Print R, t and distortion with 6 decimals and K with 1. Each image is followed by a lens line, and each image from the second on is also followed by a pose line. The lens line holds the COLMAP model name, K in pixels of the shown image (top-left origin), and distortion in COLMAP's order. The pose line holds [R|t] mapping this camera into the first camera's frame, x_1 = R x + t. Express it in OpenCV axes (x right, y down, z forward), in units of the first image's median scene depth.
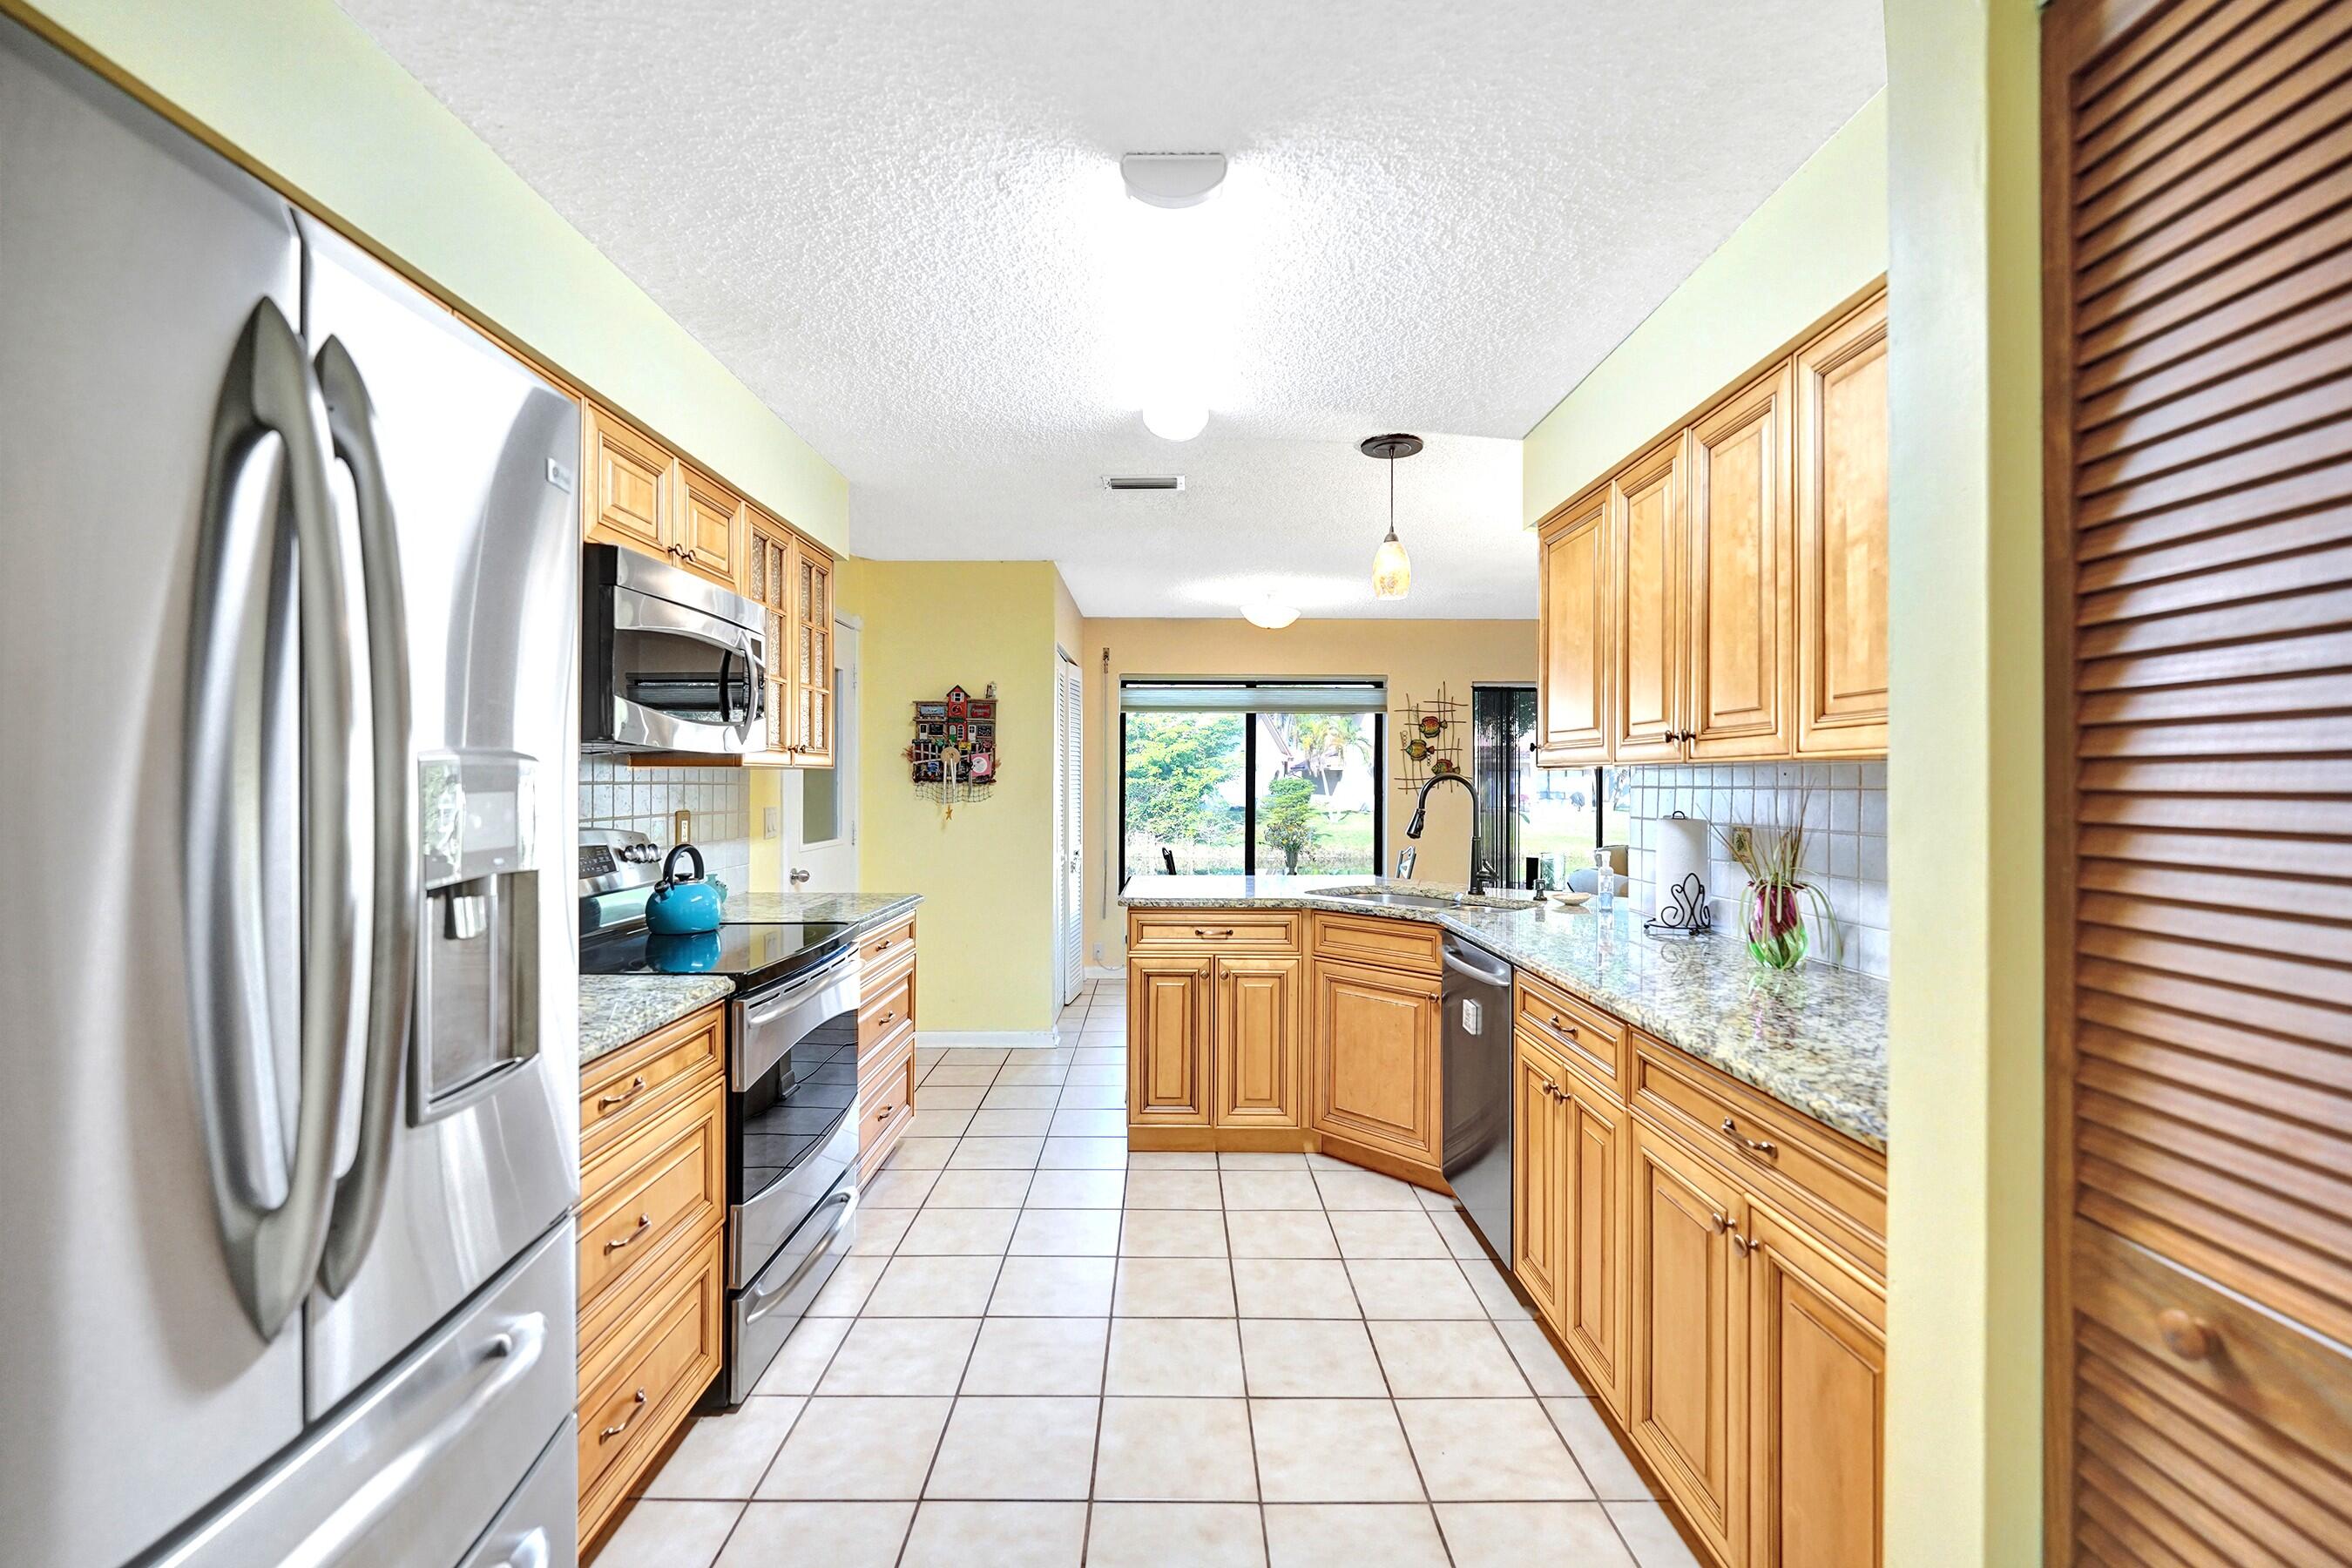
lens RADIAL K [[993.9, 0, 1172.4], [0, 993.9, 780.9], [0, 0, 1]] dist [-0.000990, 0.000250]
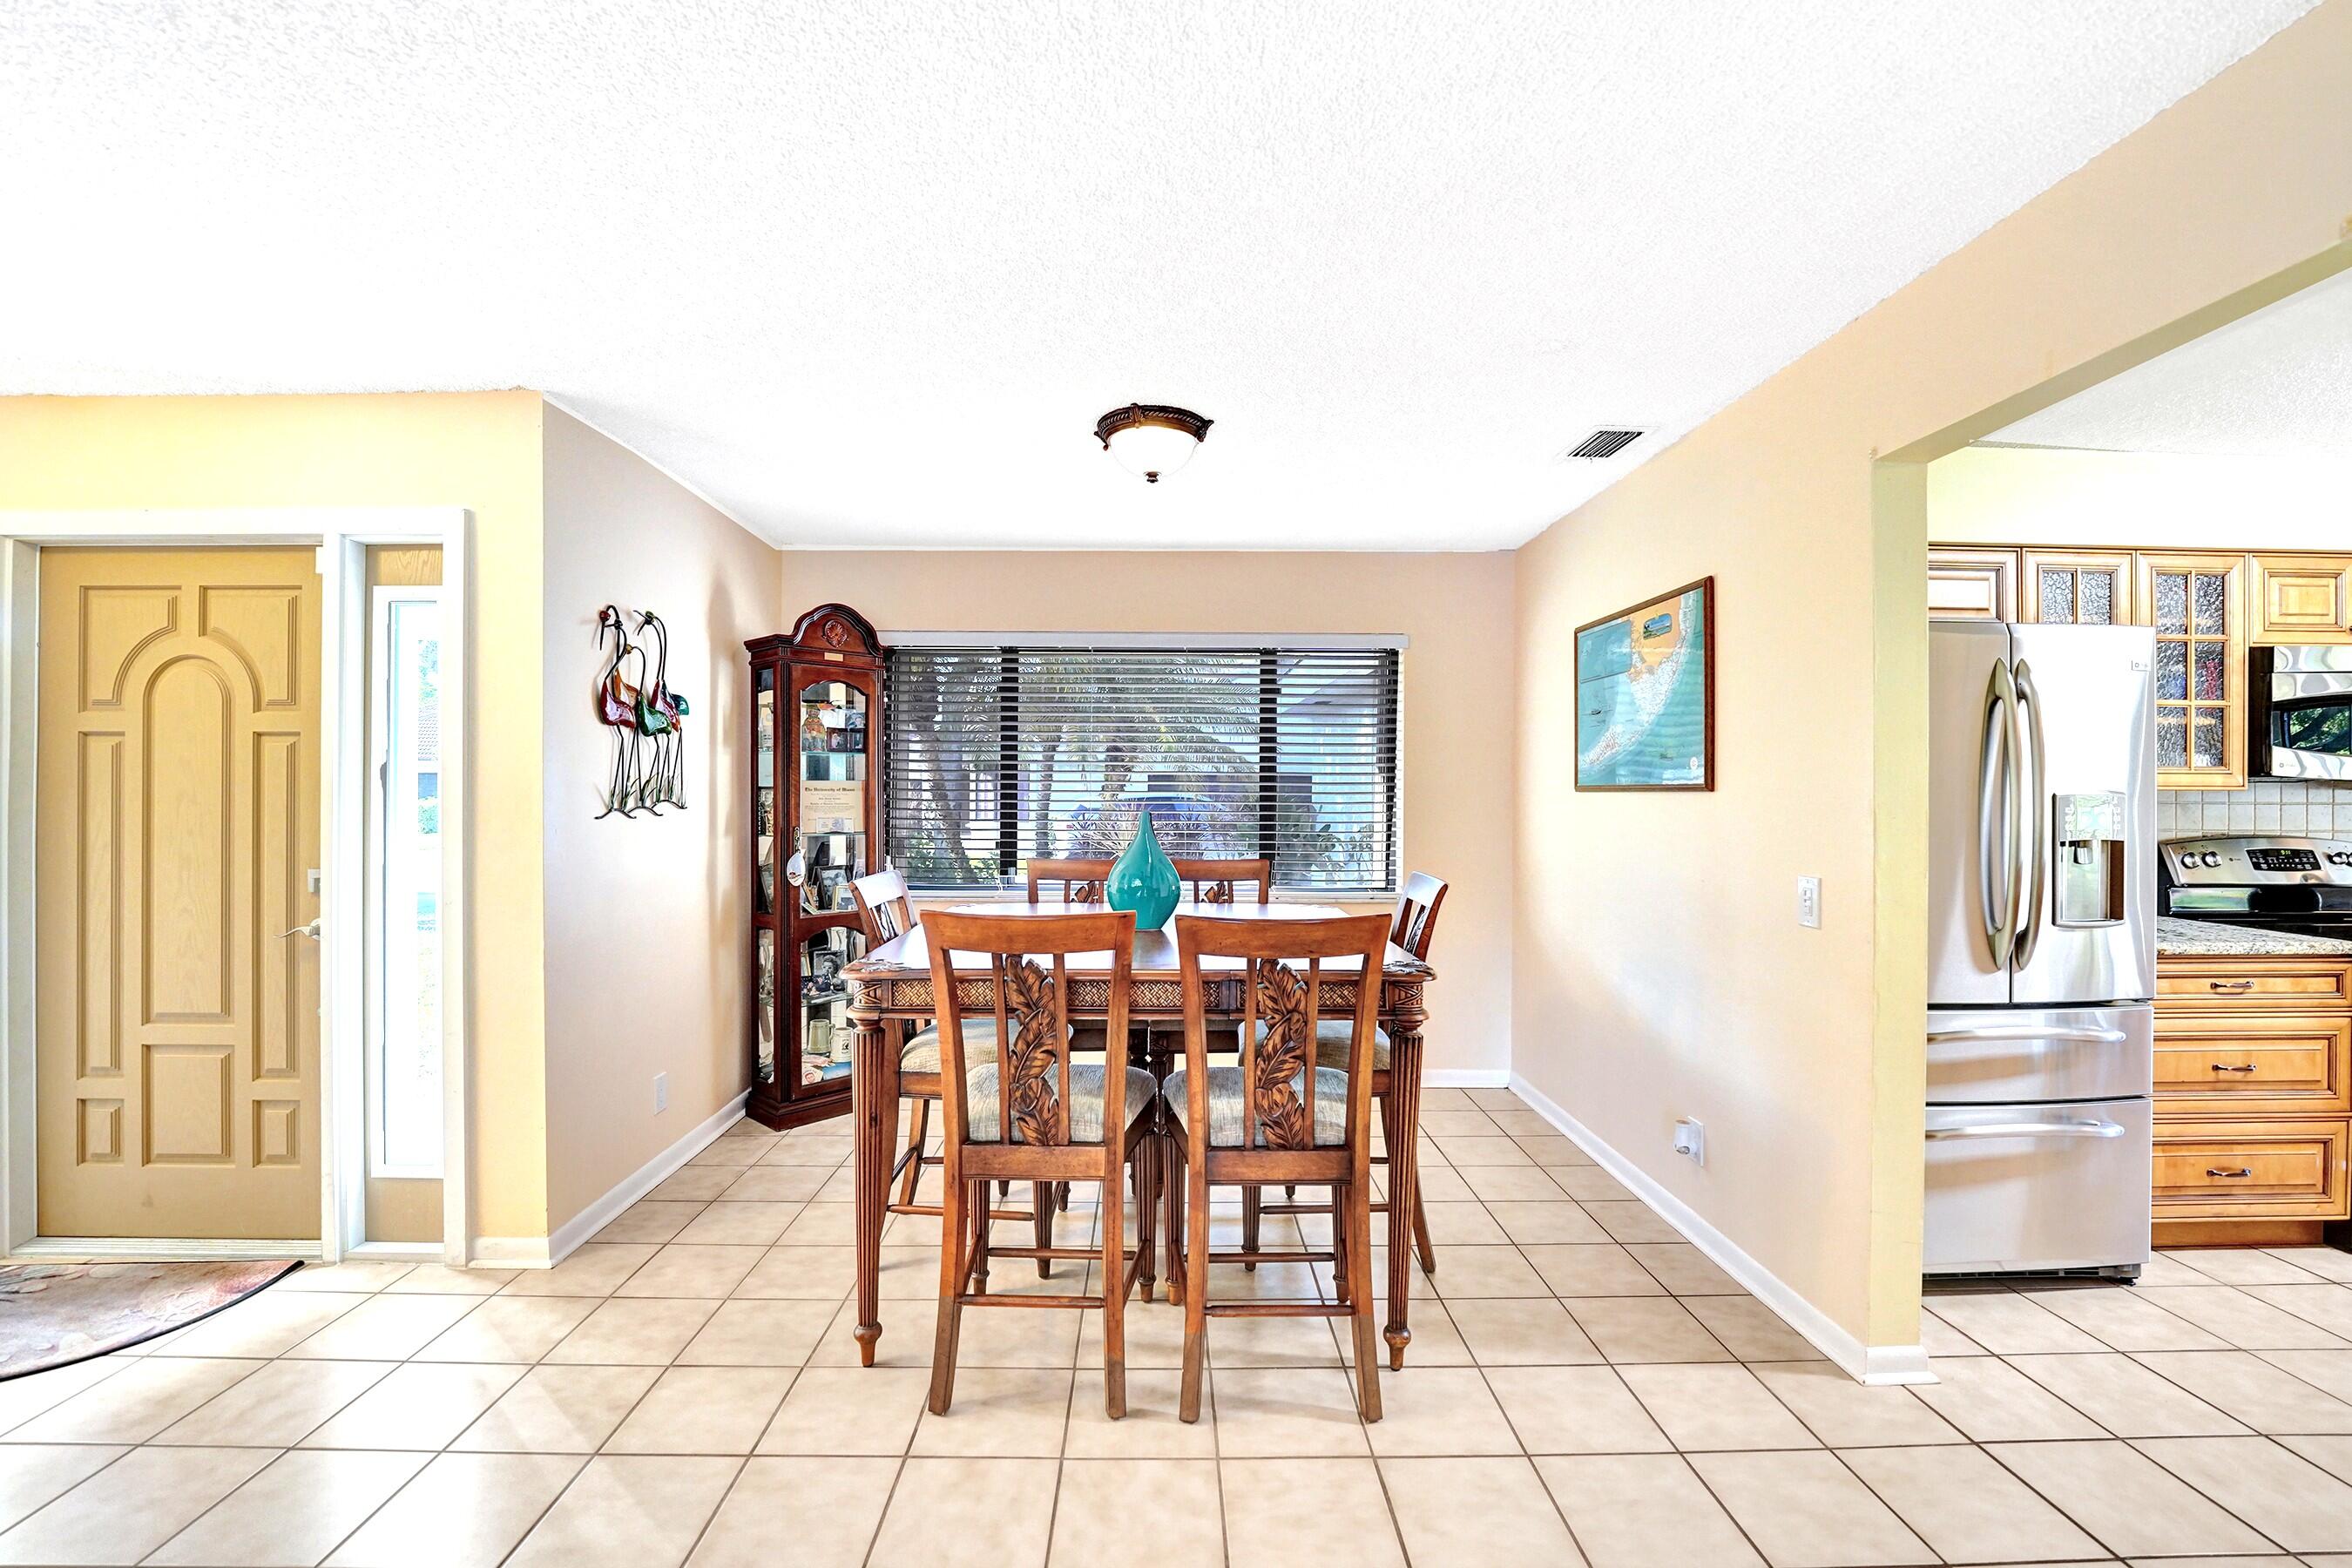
lens RADIAL K [[997.7, 0, 1170.7], [0, 997.7, 789.5], [0, 0, 1]] dist [-0.035777, 0.007183]
pose [[0.010276, -0.003859, -0.999940, 0.527911], [-0.004060, 0.999984, -0.003901, -0.004164], [0.999939, 0.004100, 0.010260, -0.411730]]
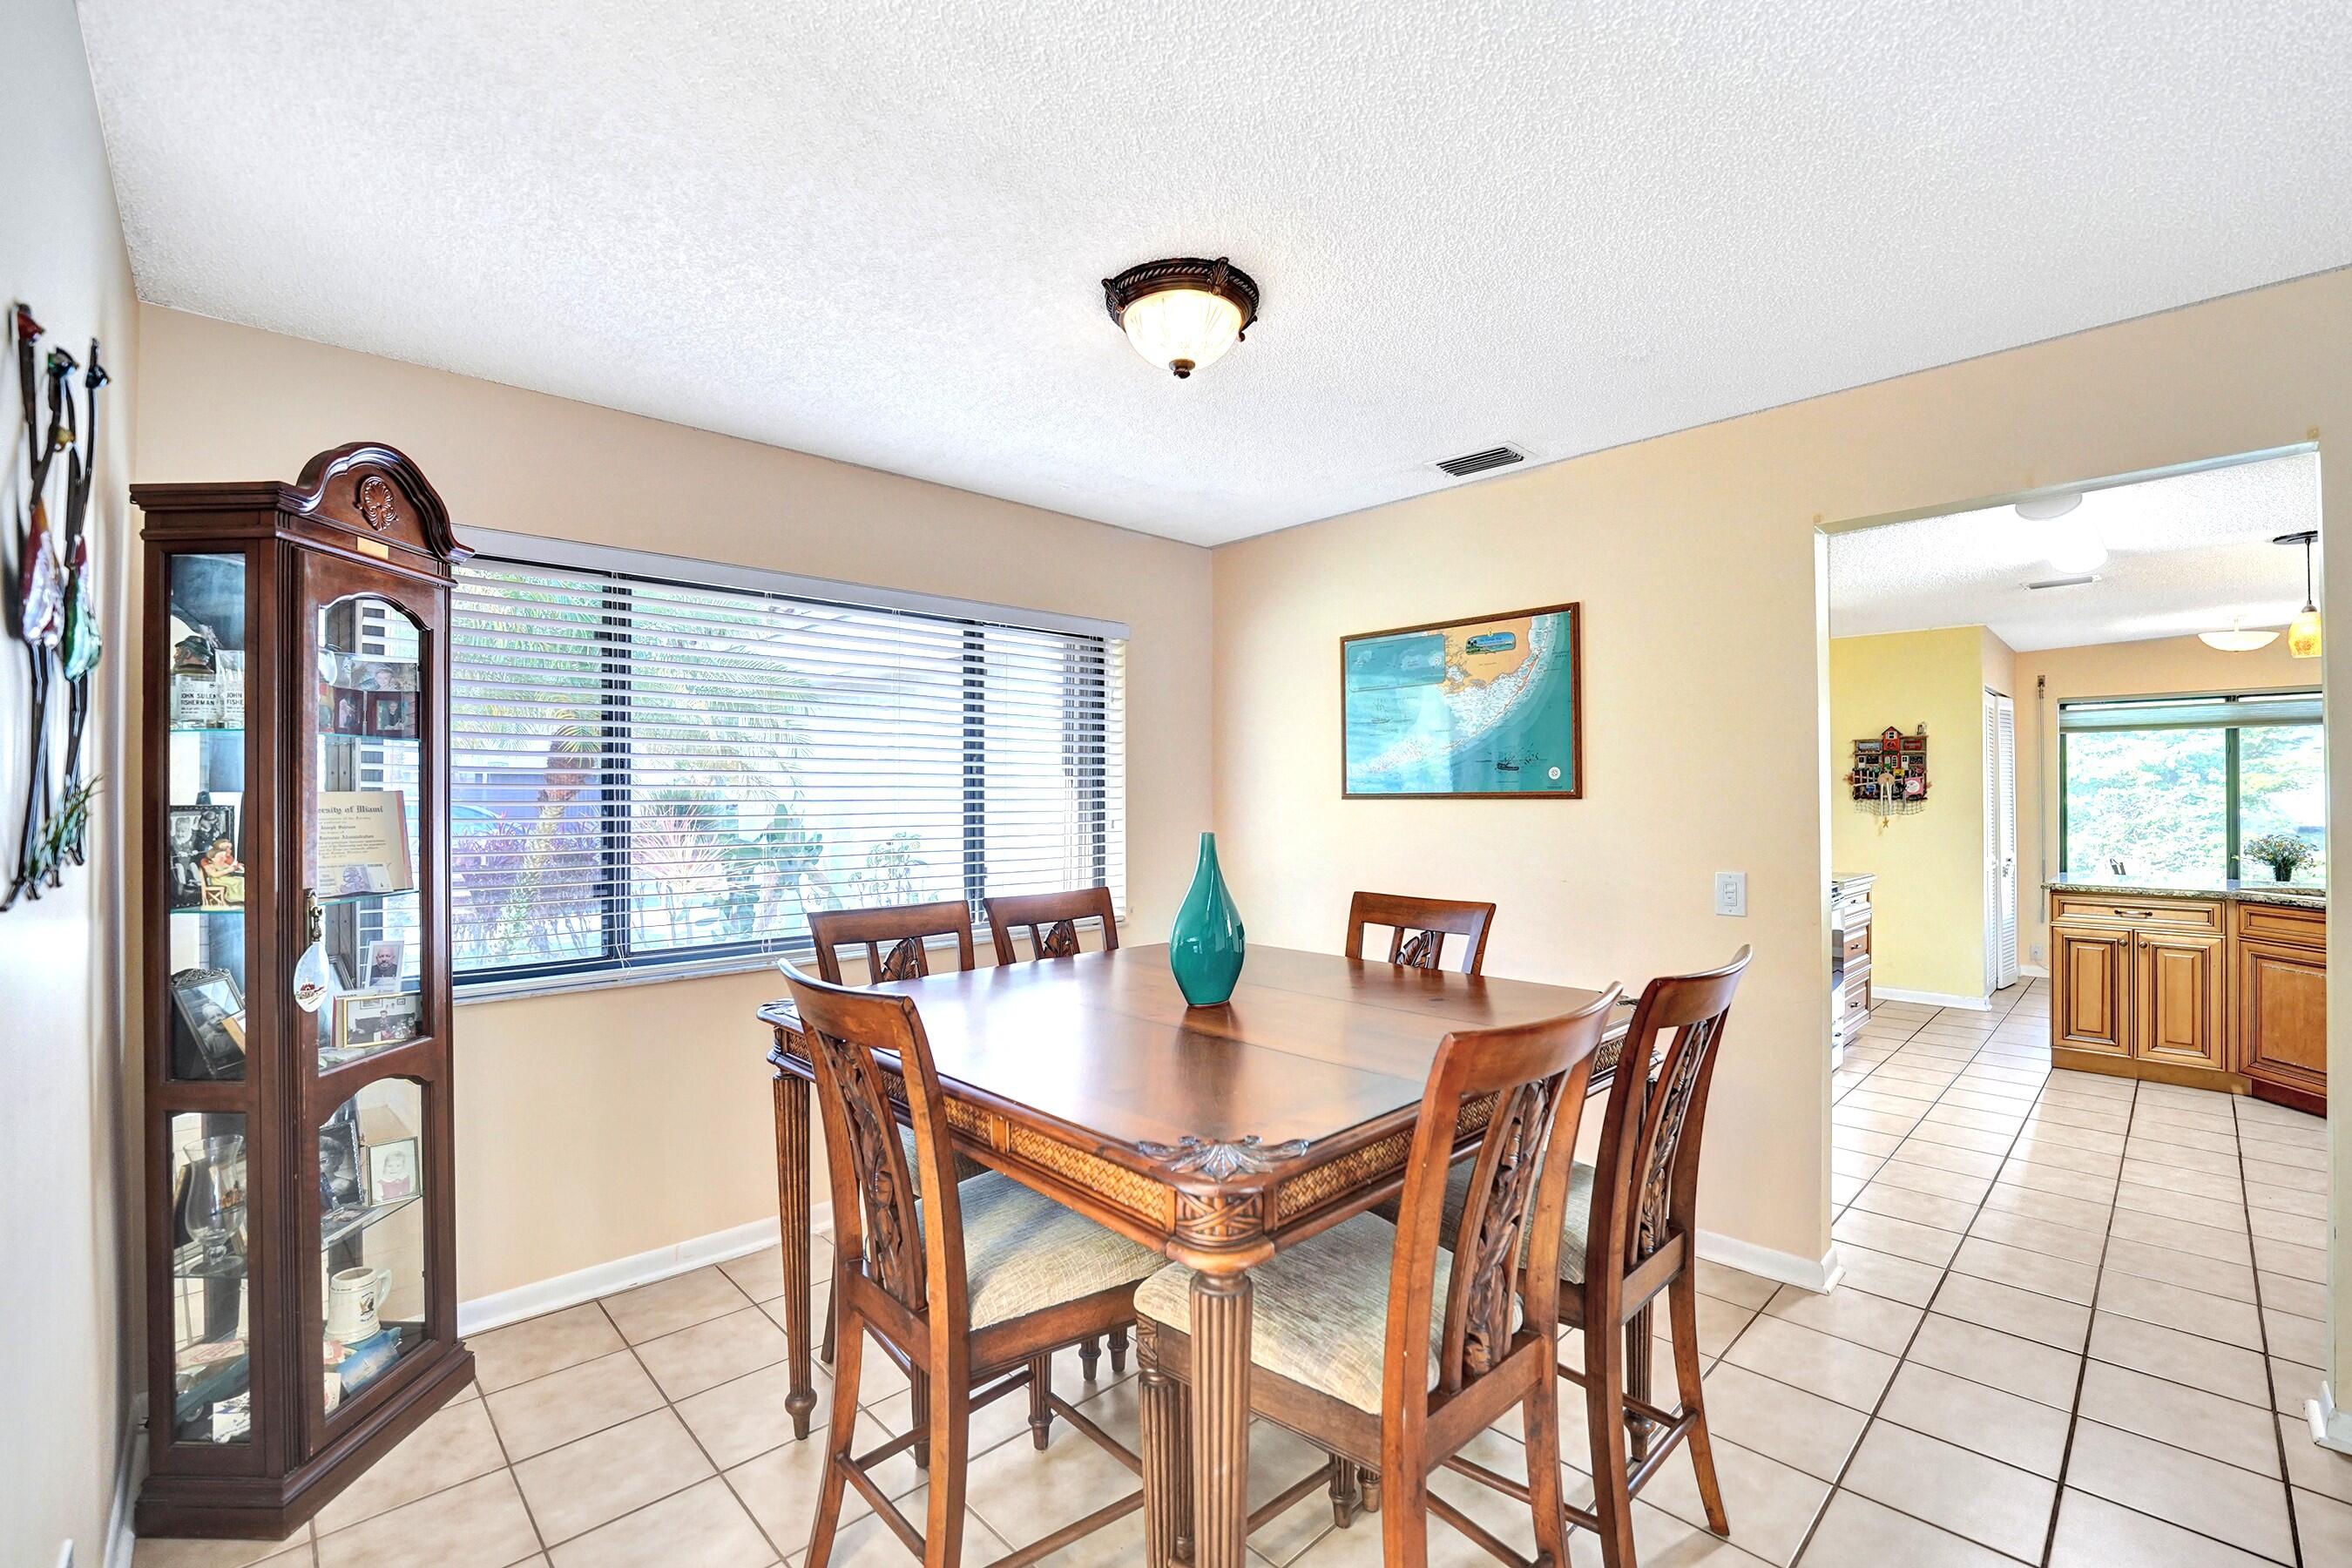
lens RADIAL K [[990.9, 0, 1166.9], [0, 990.9, 786.0], [0, 0, 1]] dist [-0.023253, 0.000497]
pose [[0.684192, -0.010915, -0.729220, 0.104322], [0.005543, 0.999937, -0.009766, -0.012884], [0.729281, 0.002640, 0.684209, -0.847023]]
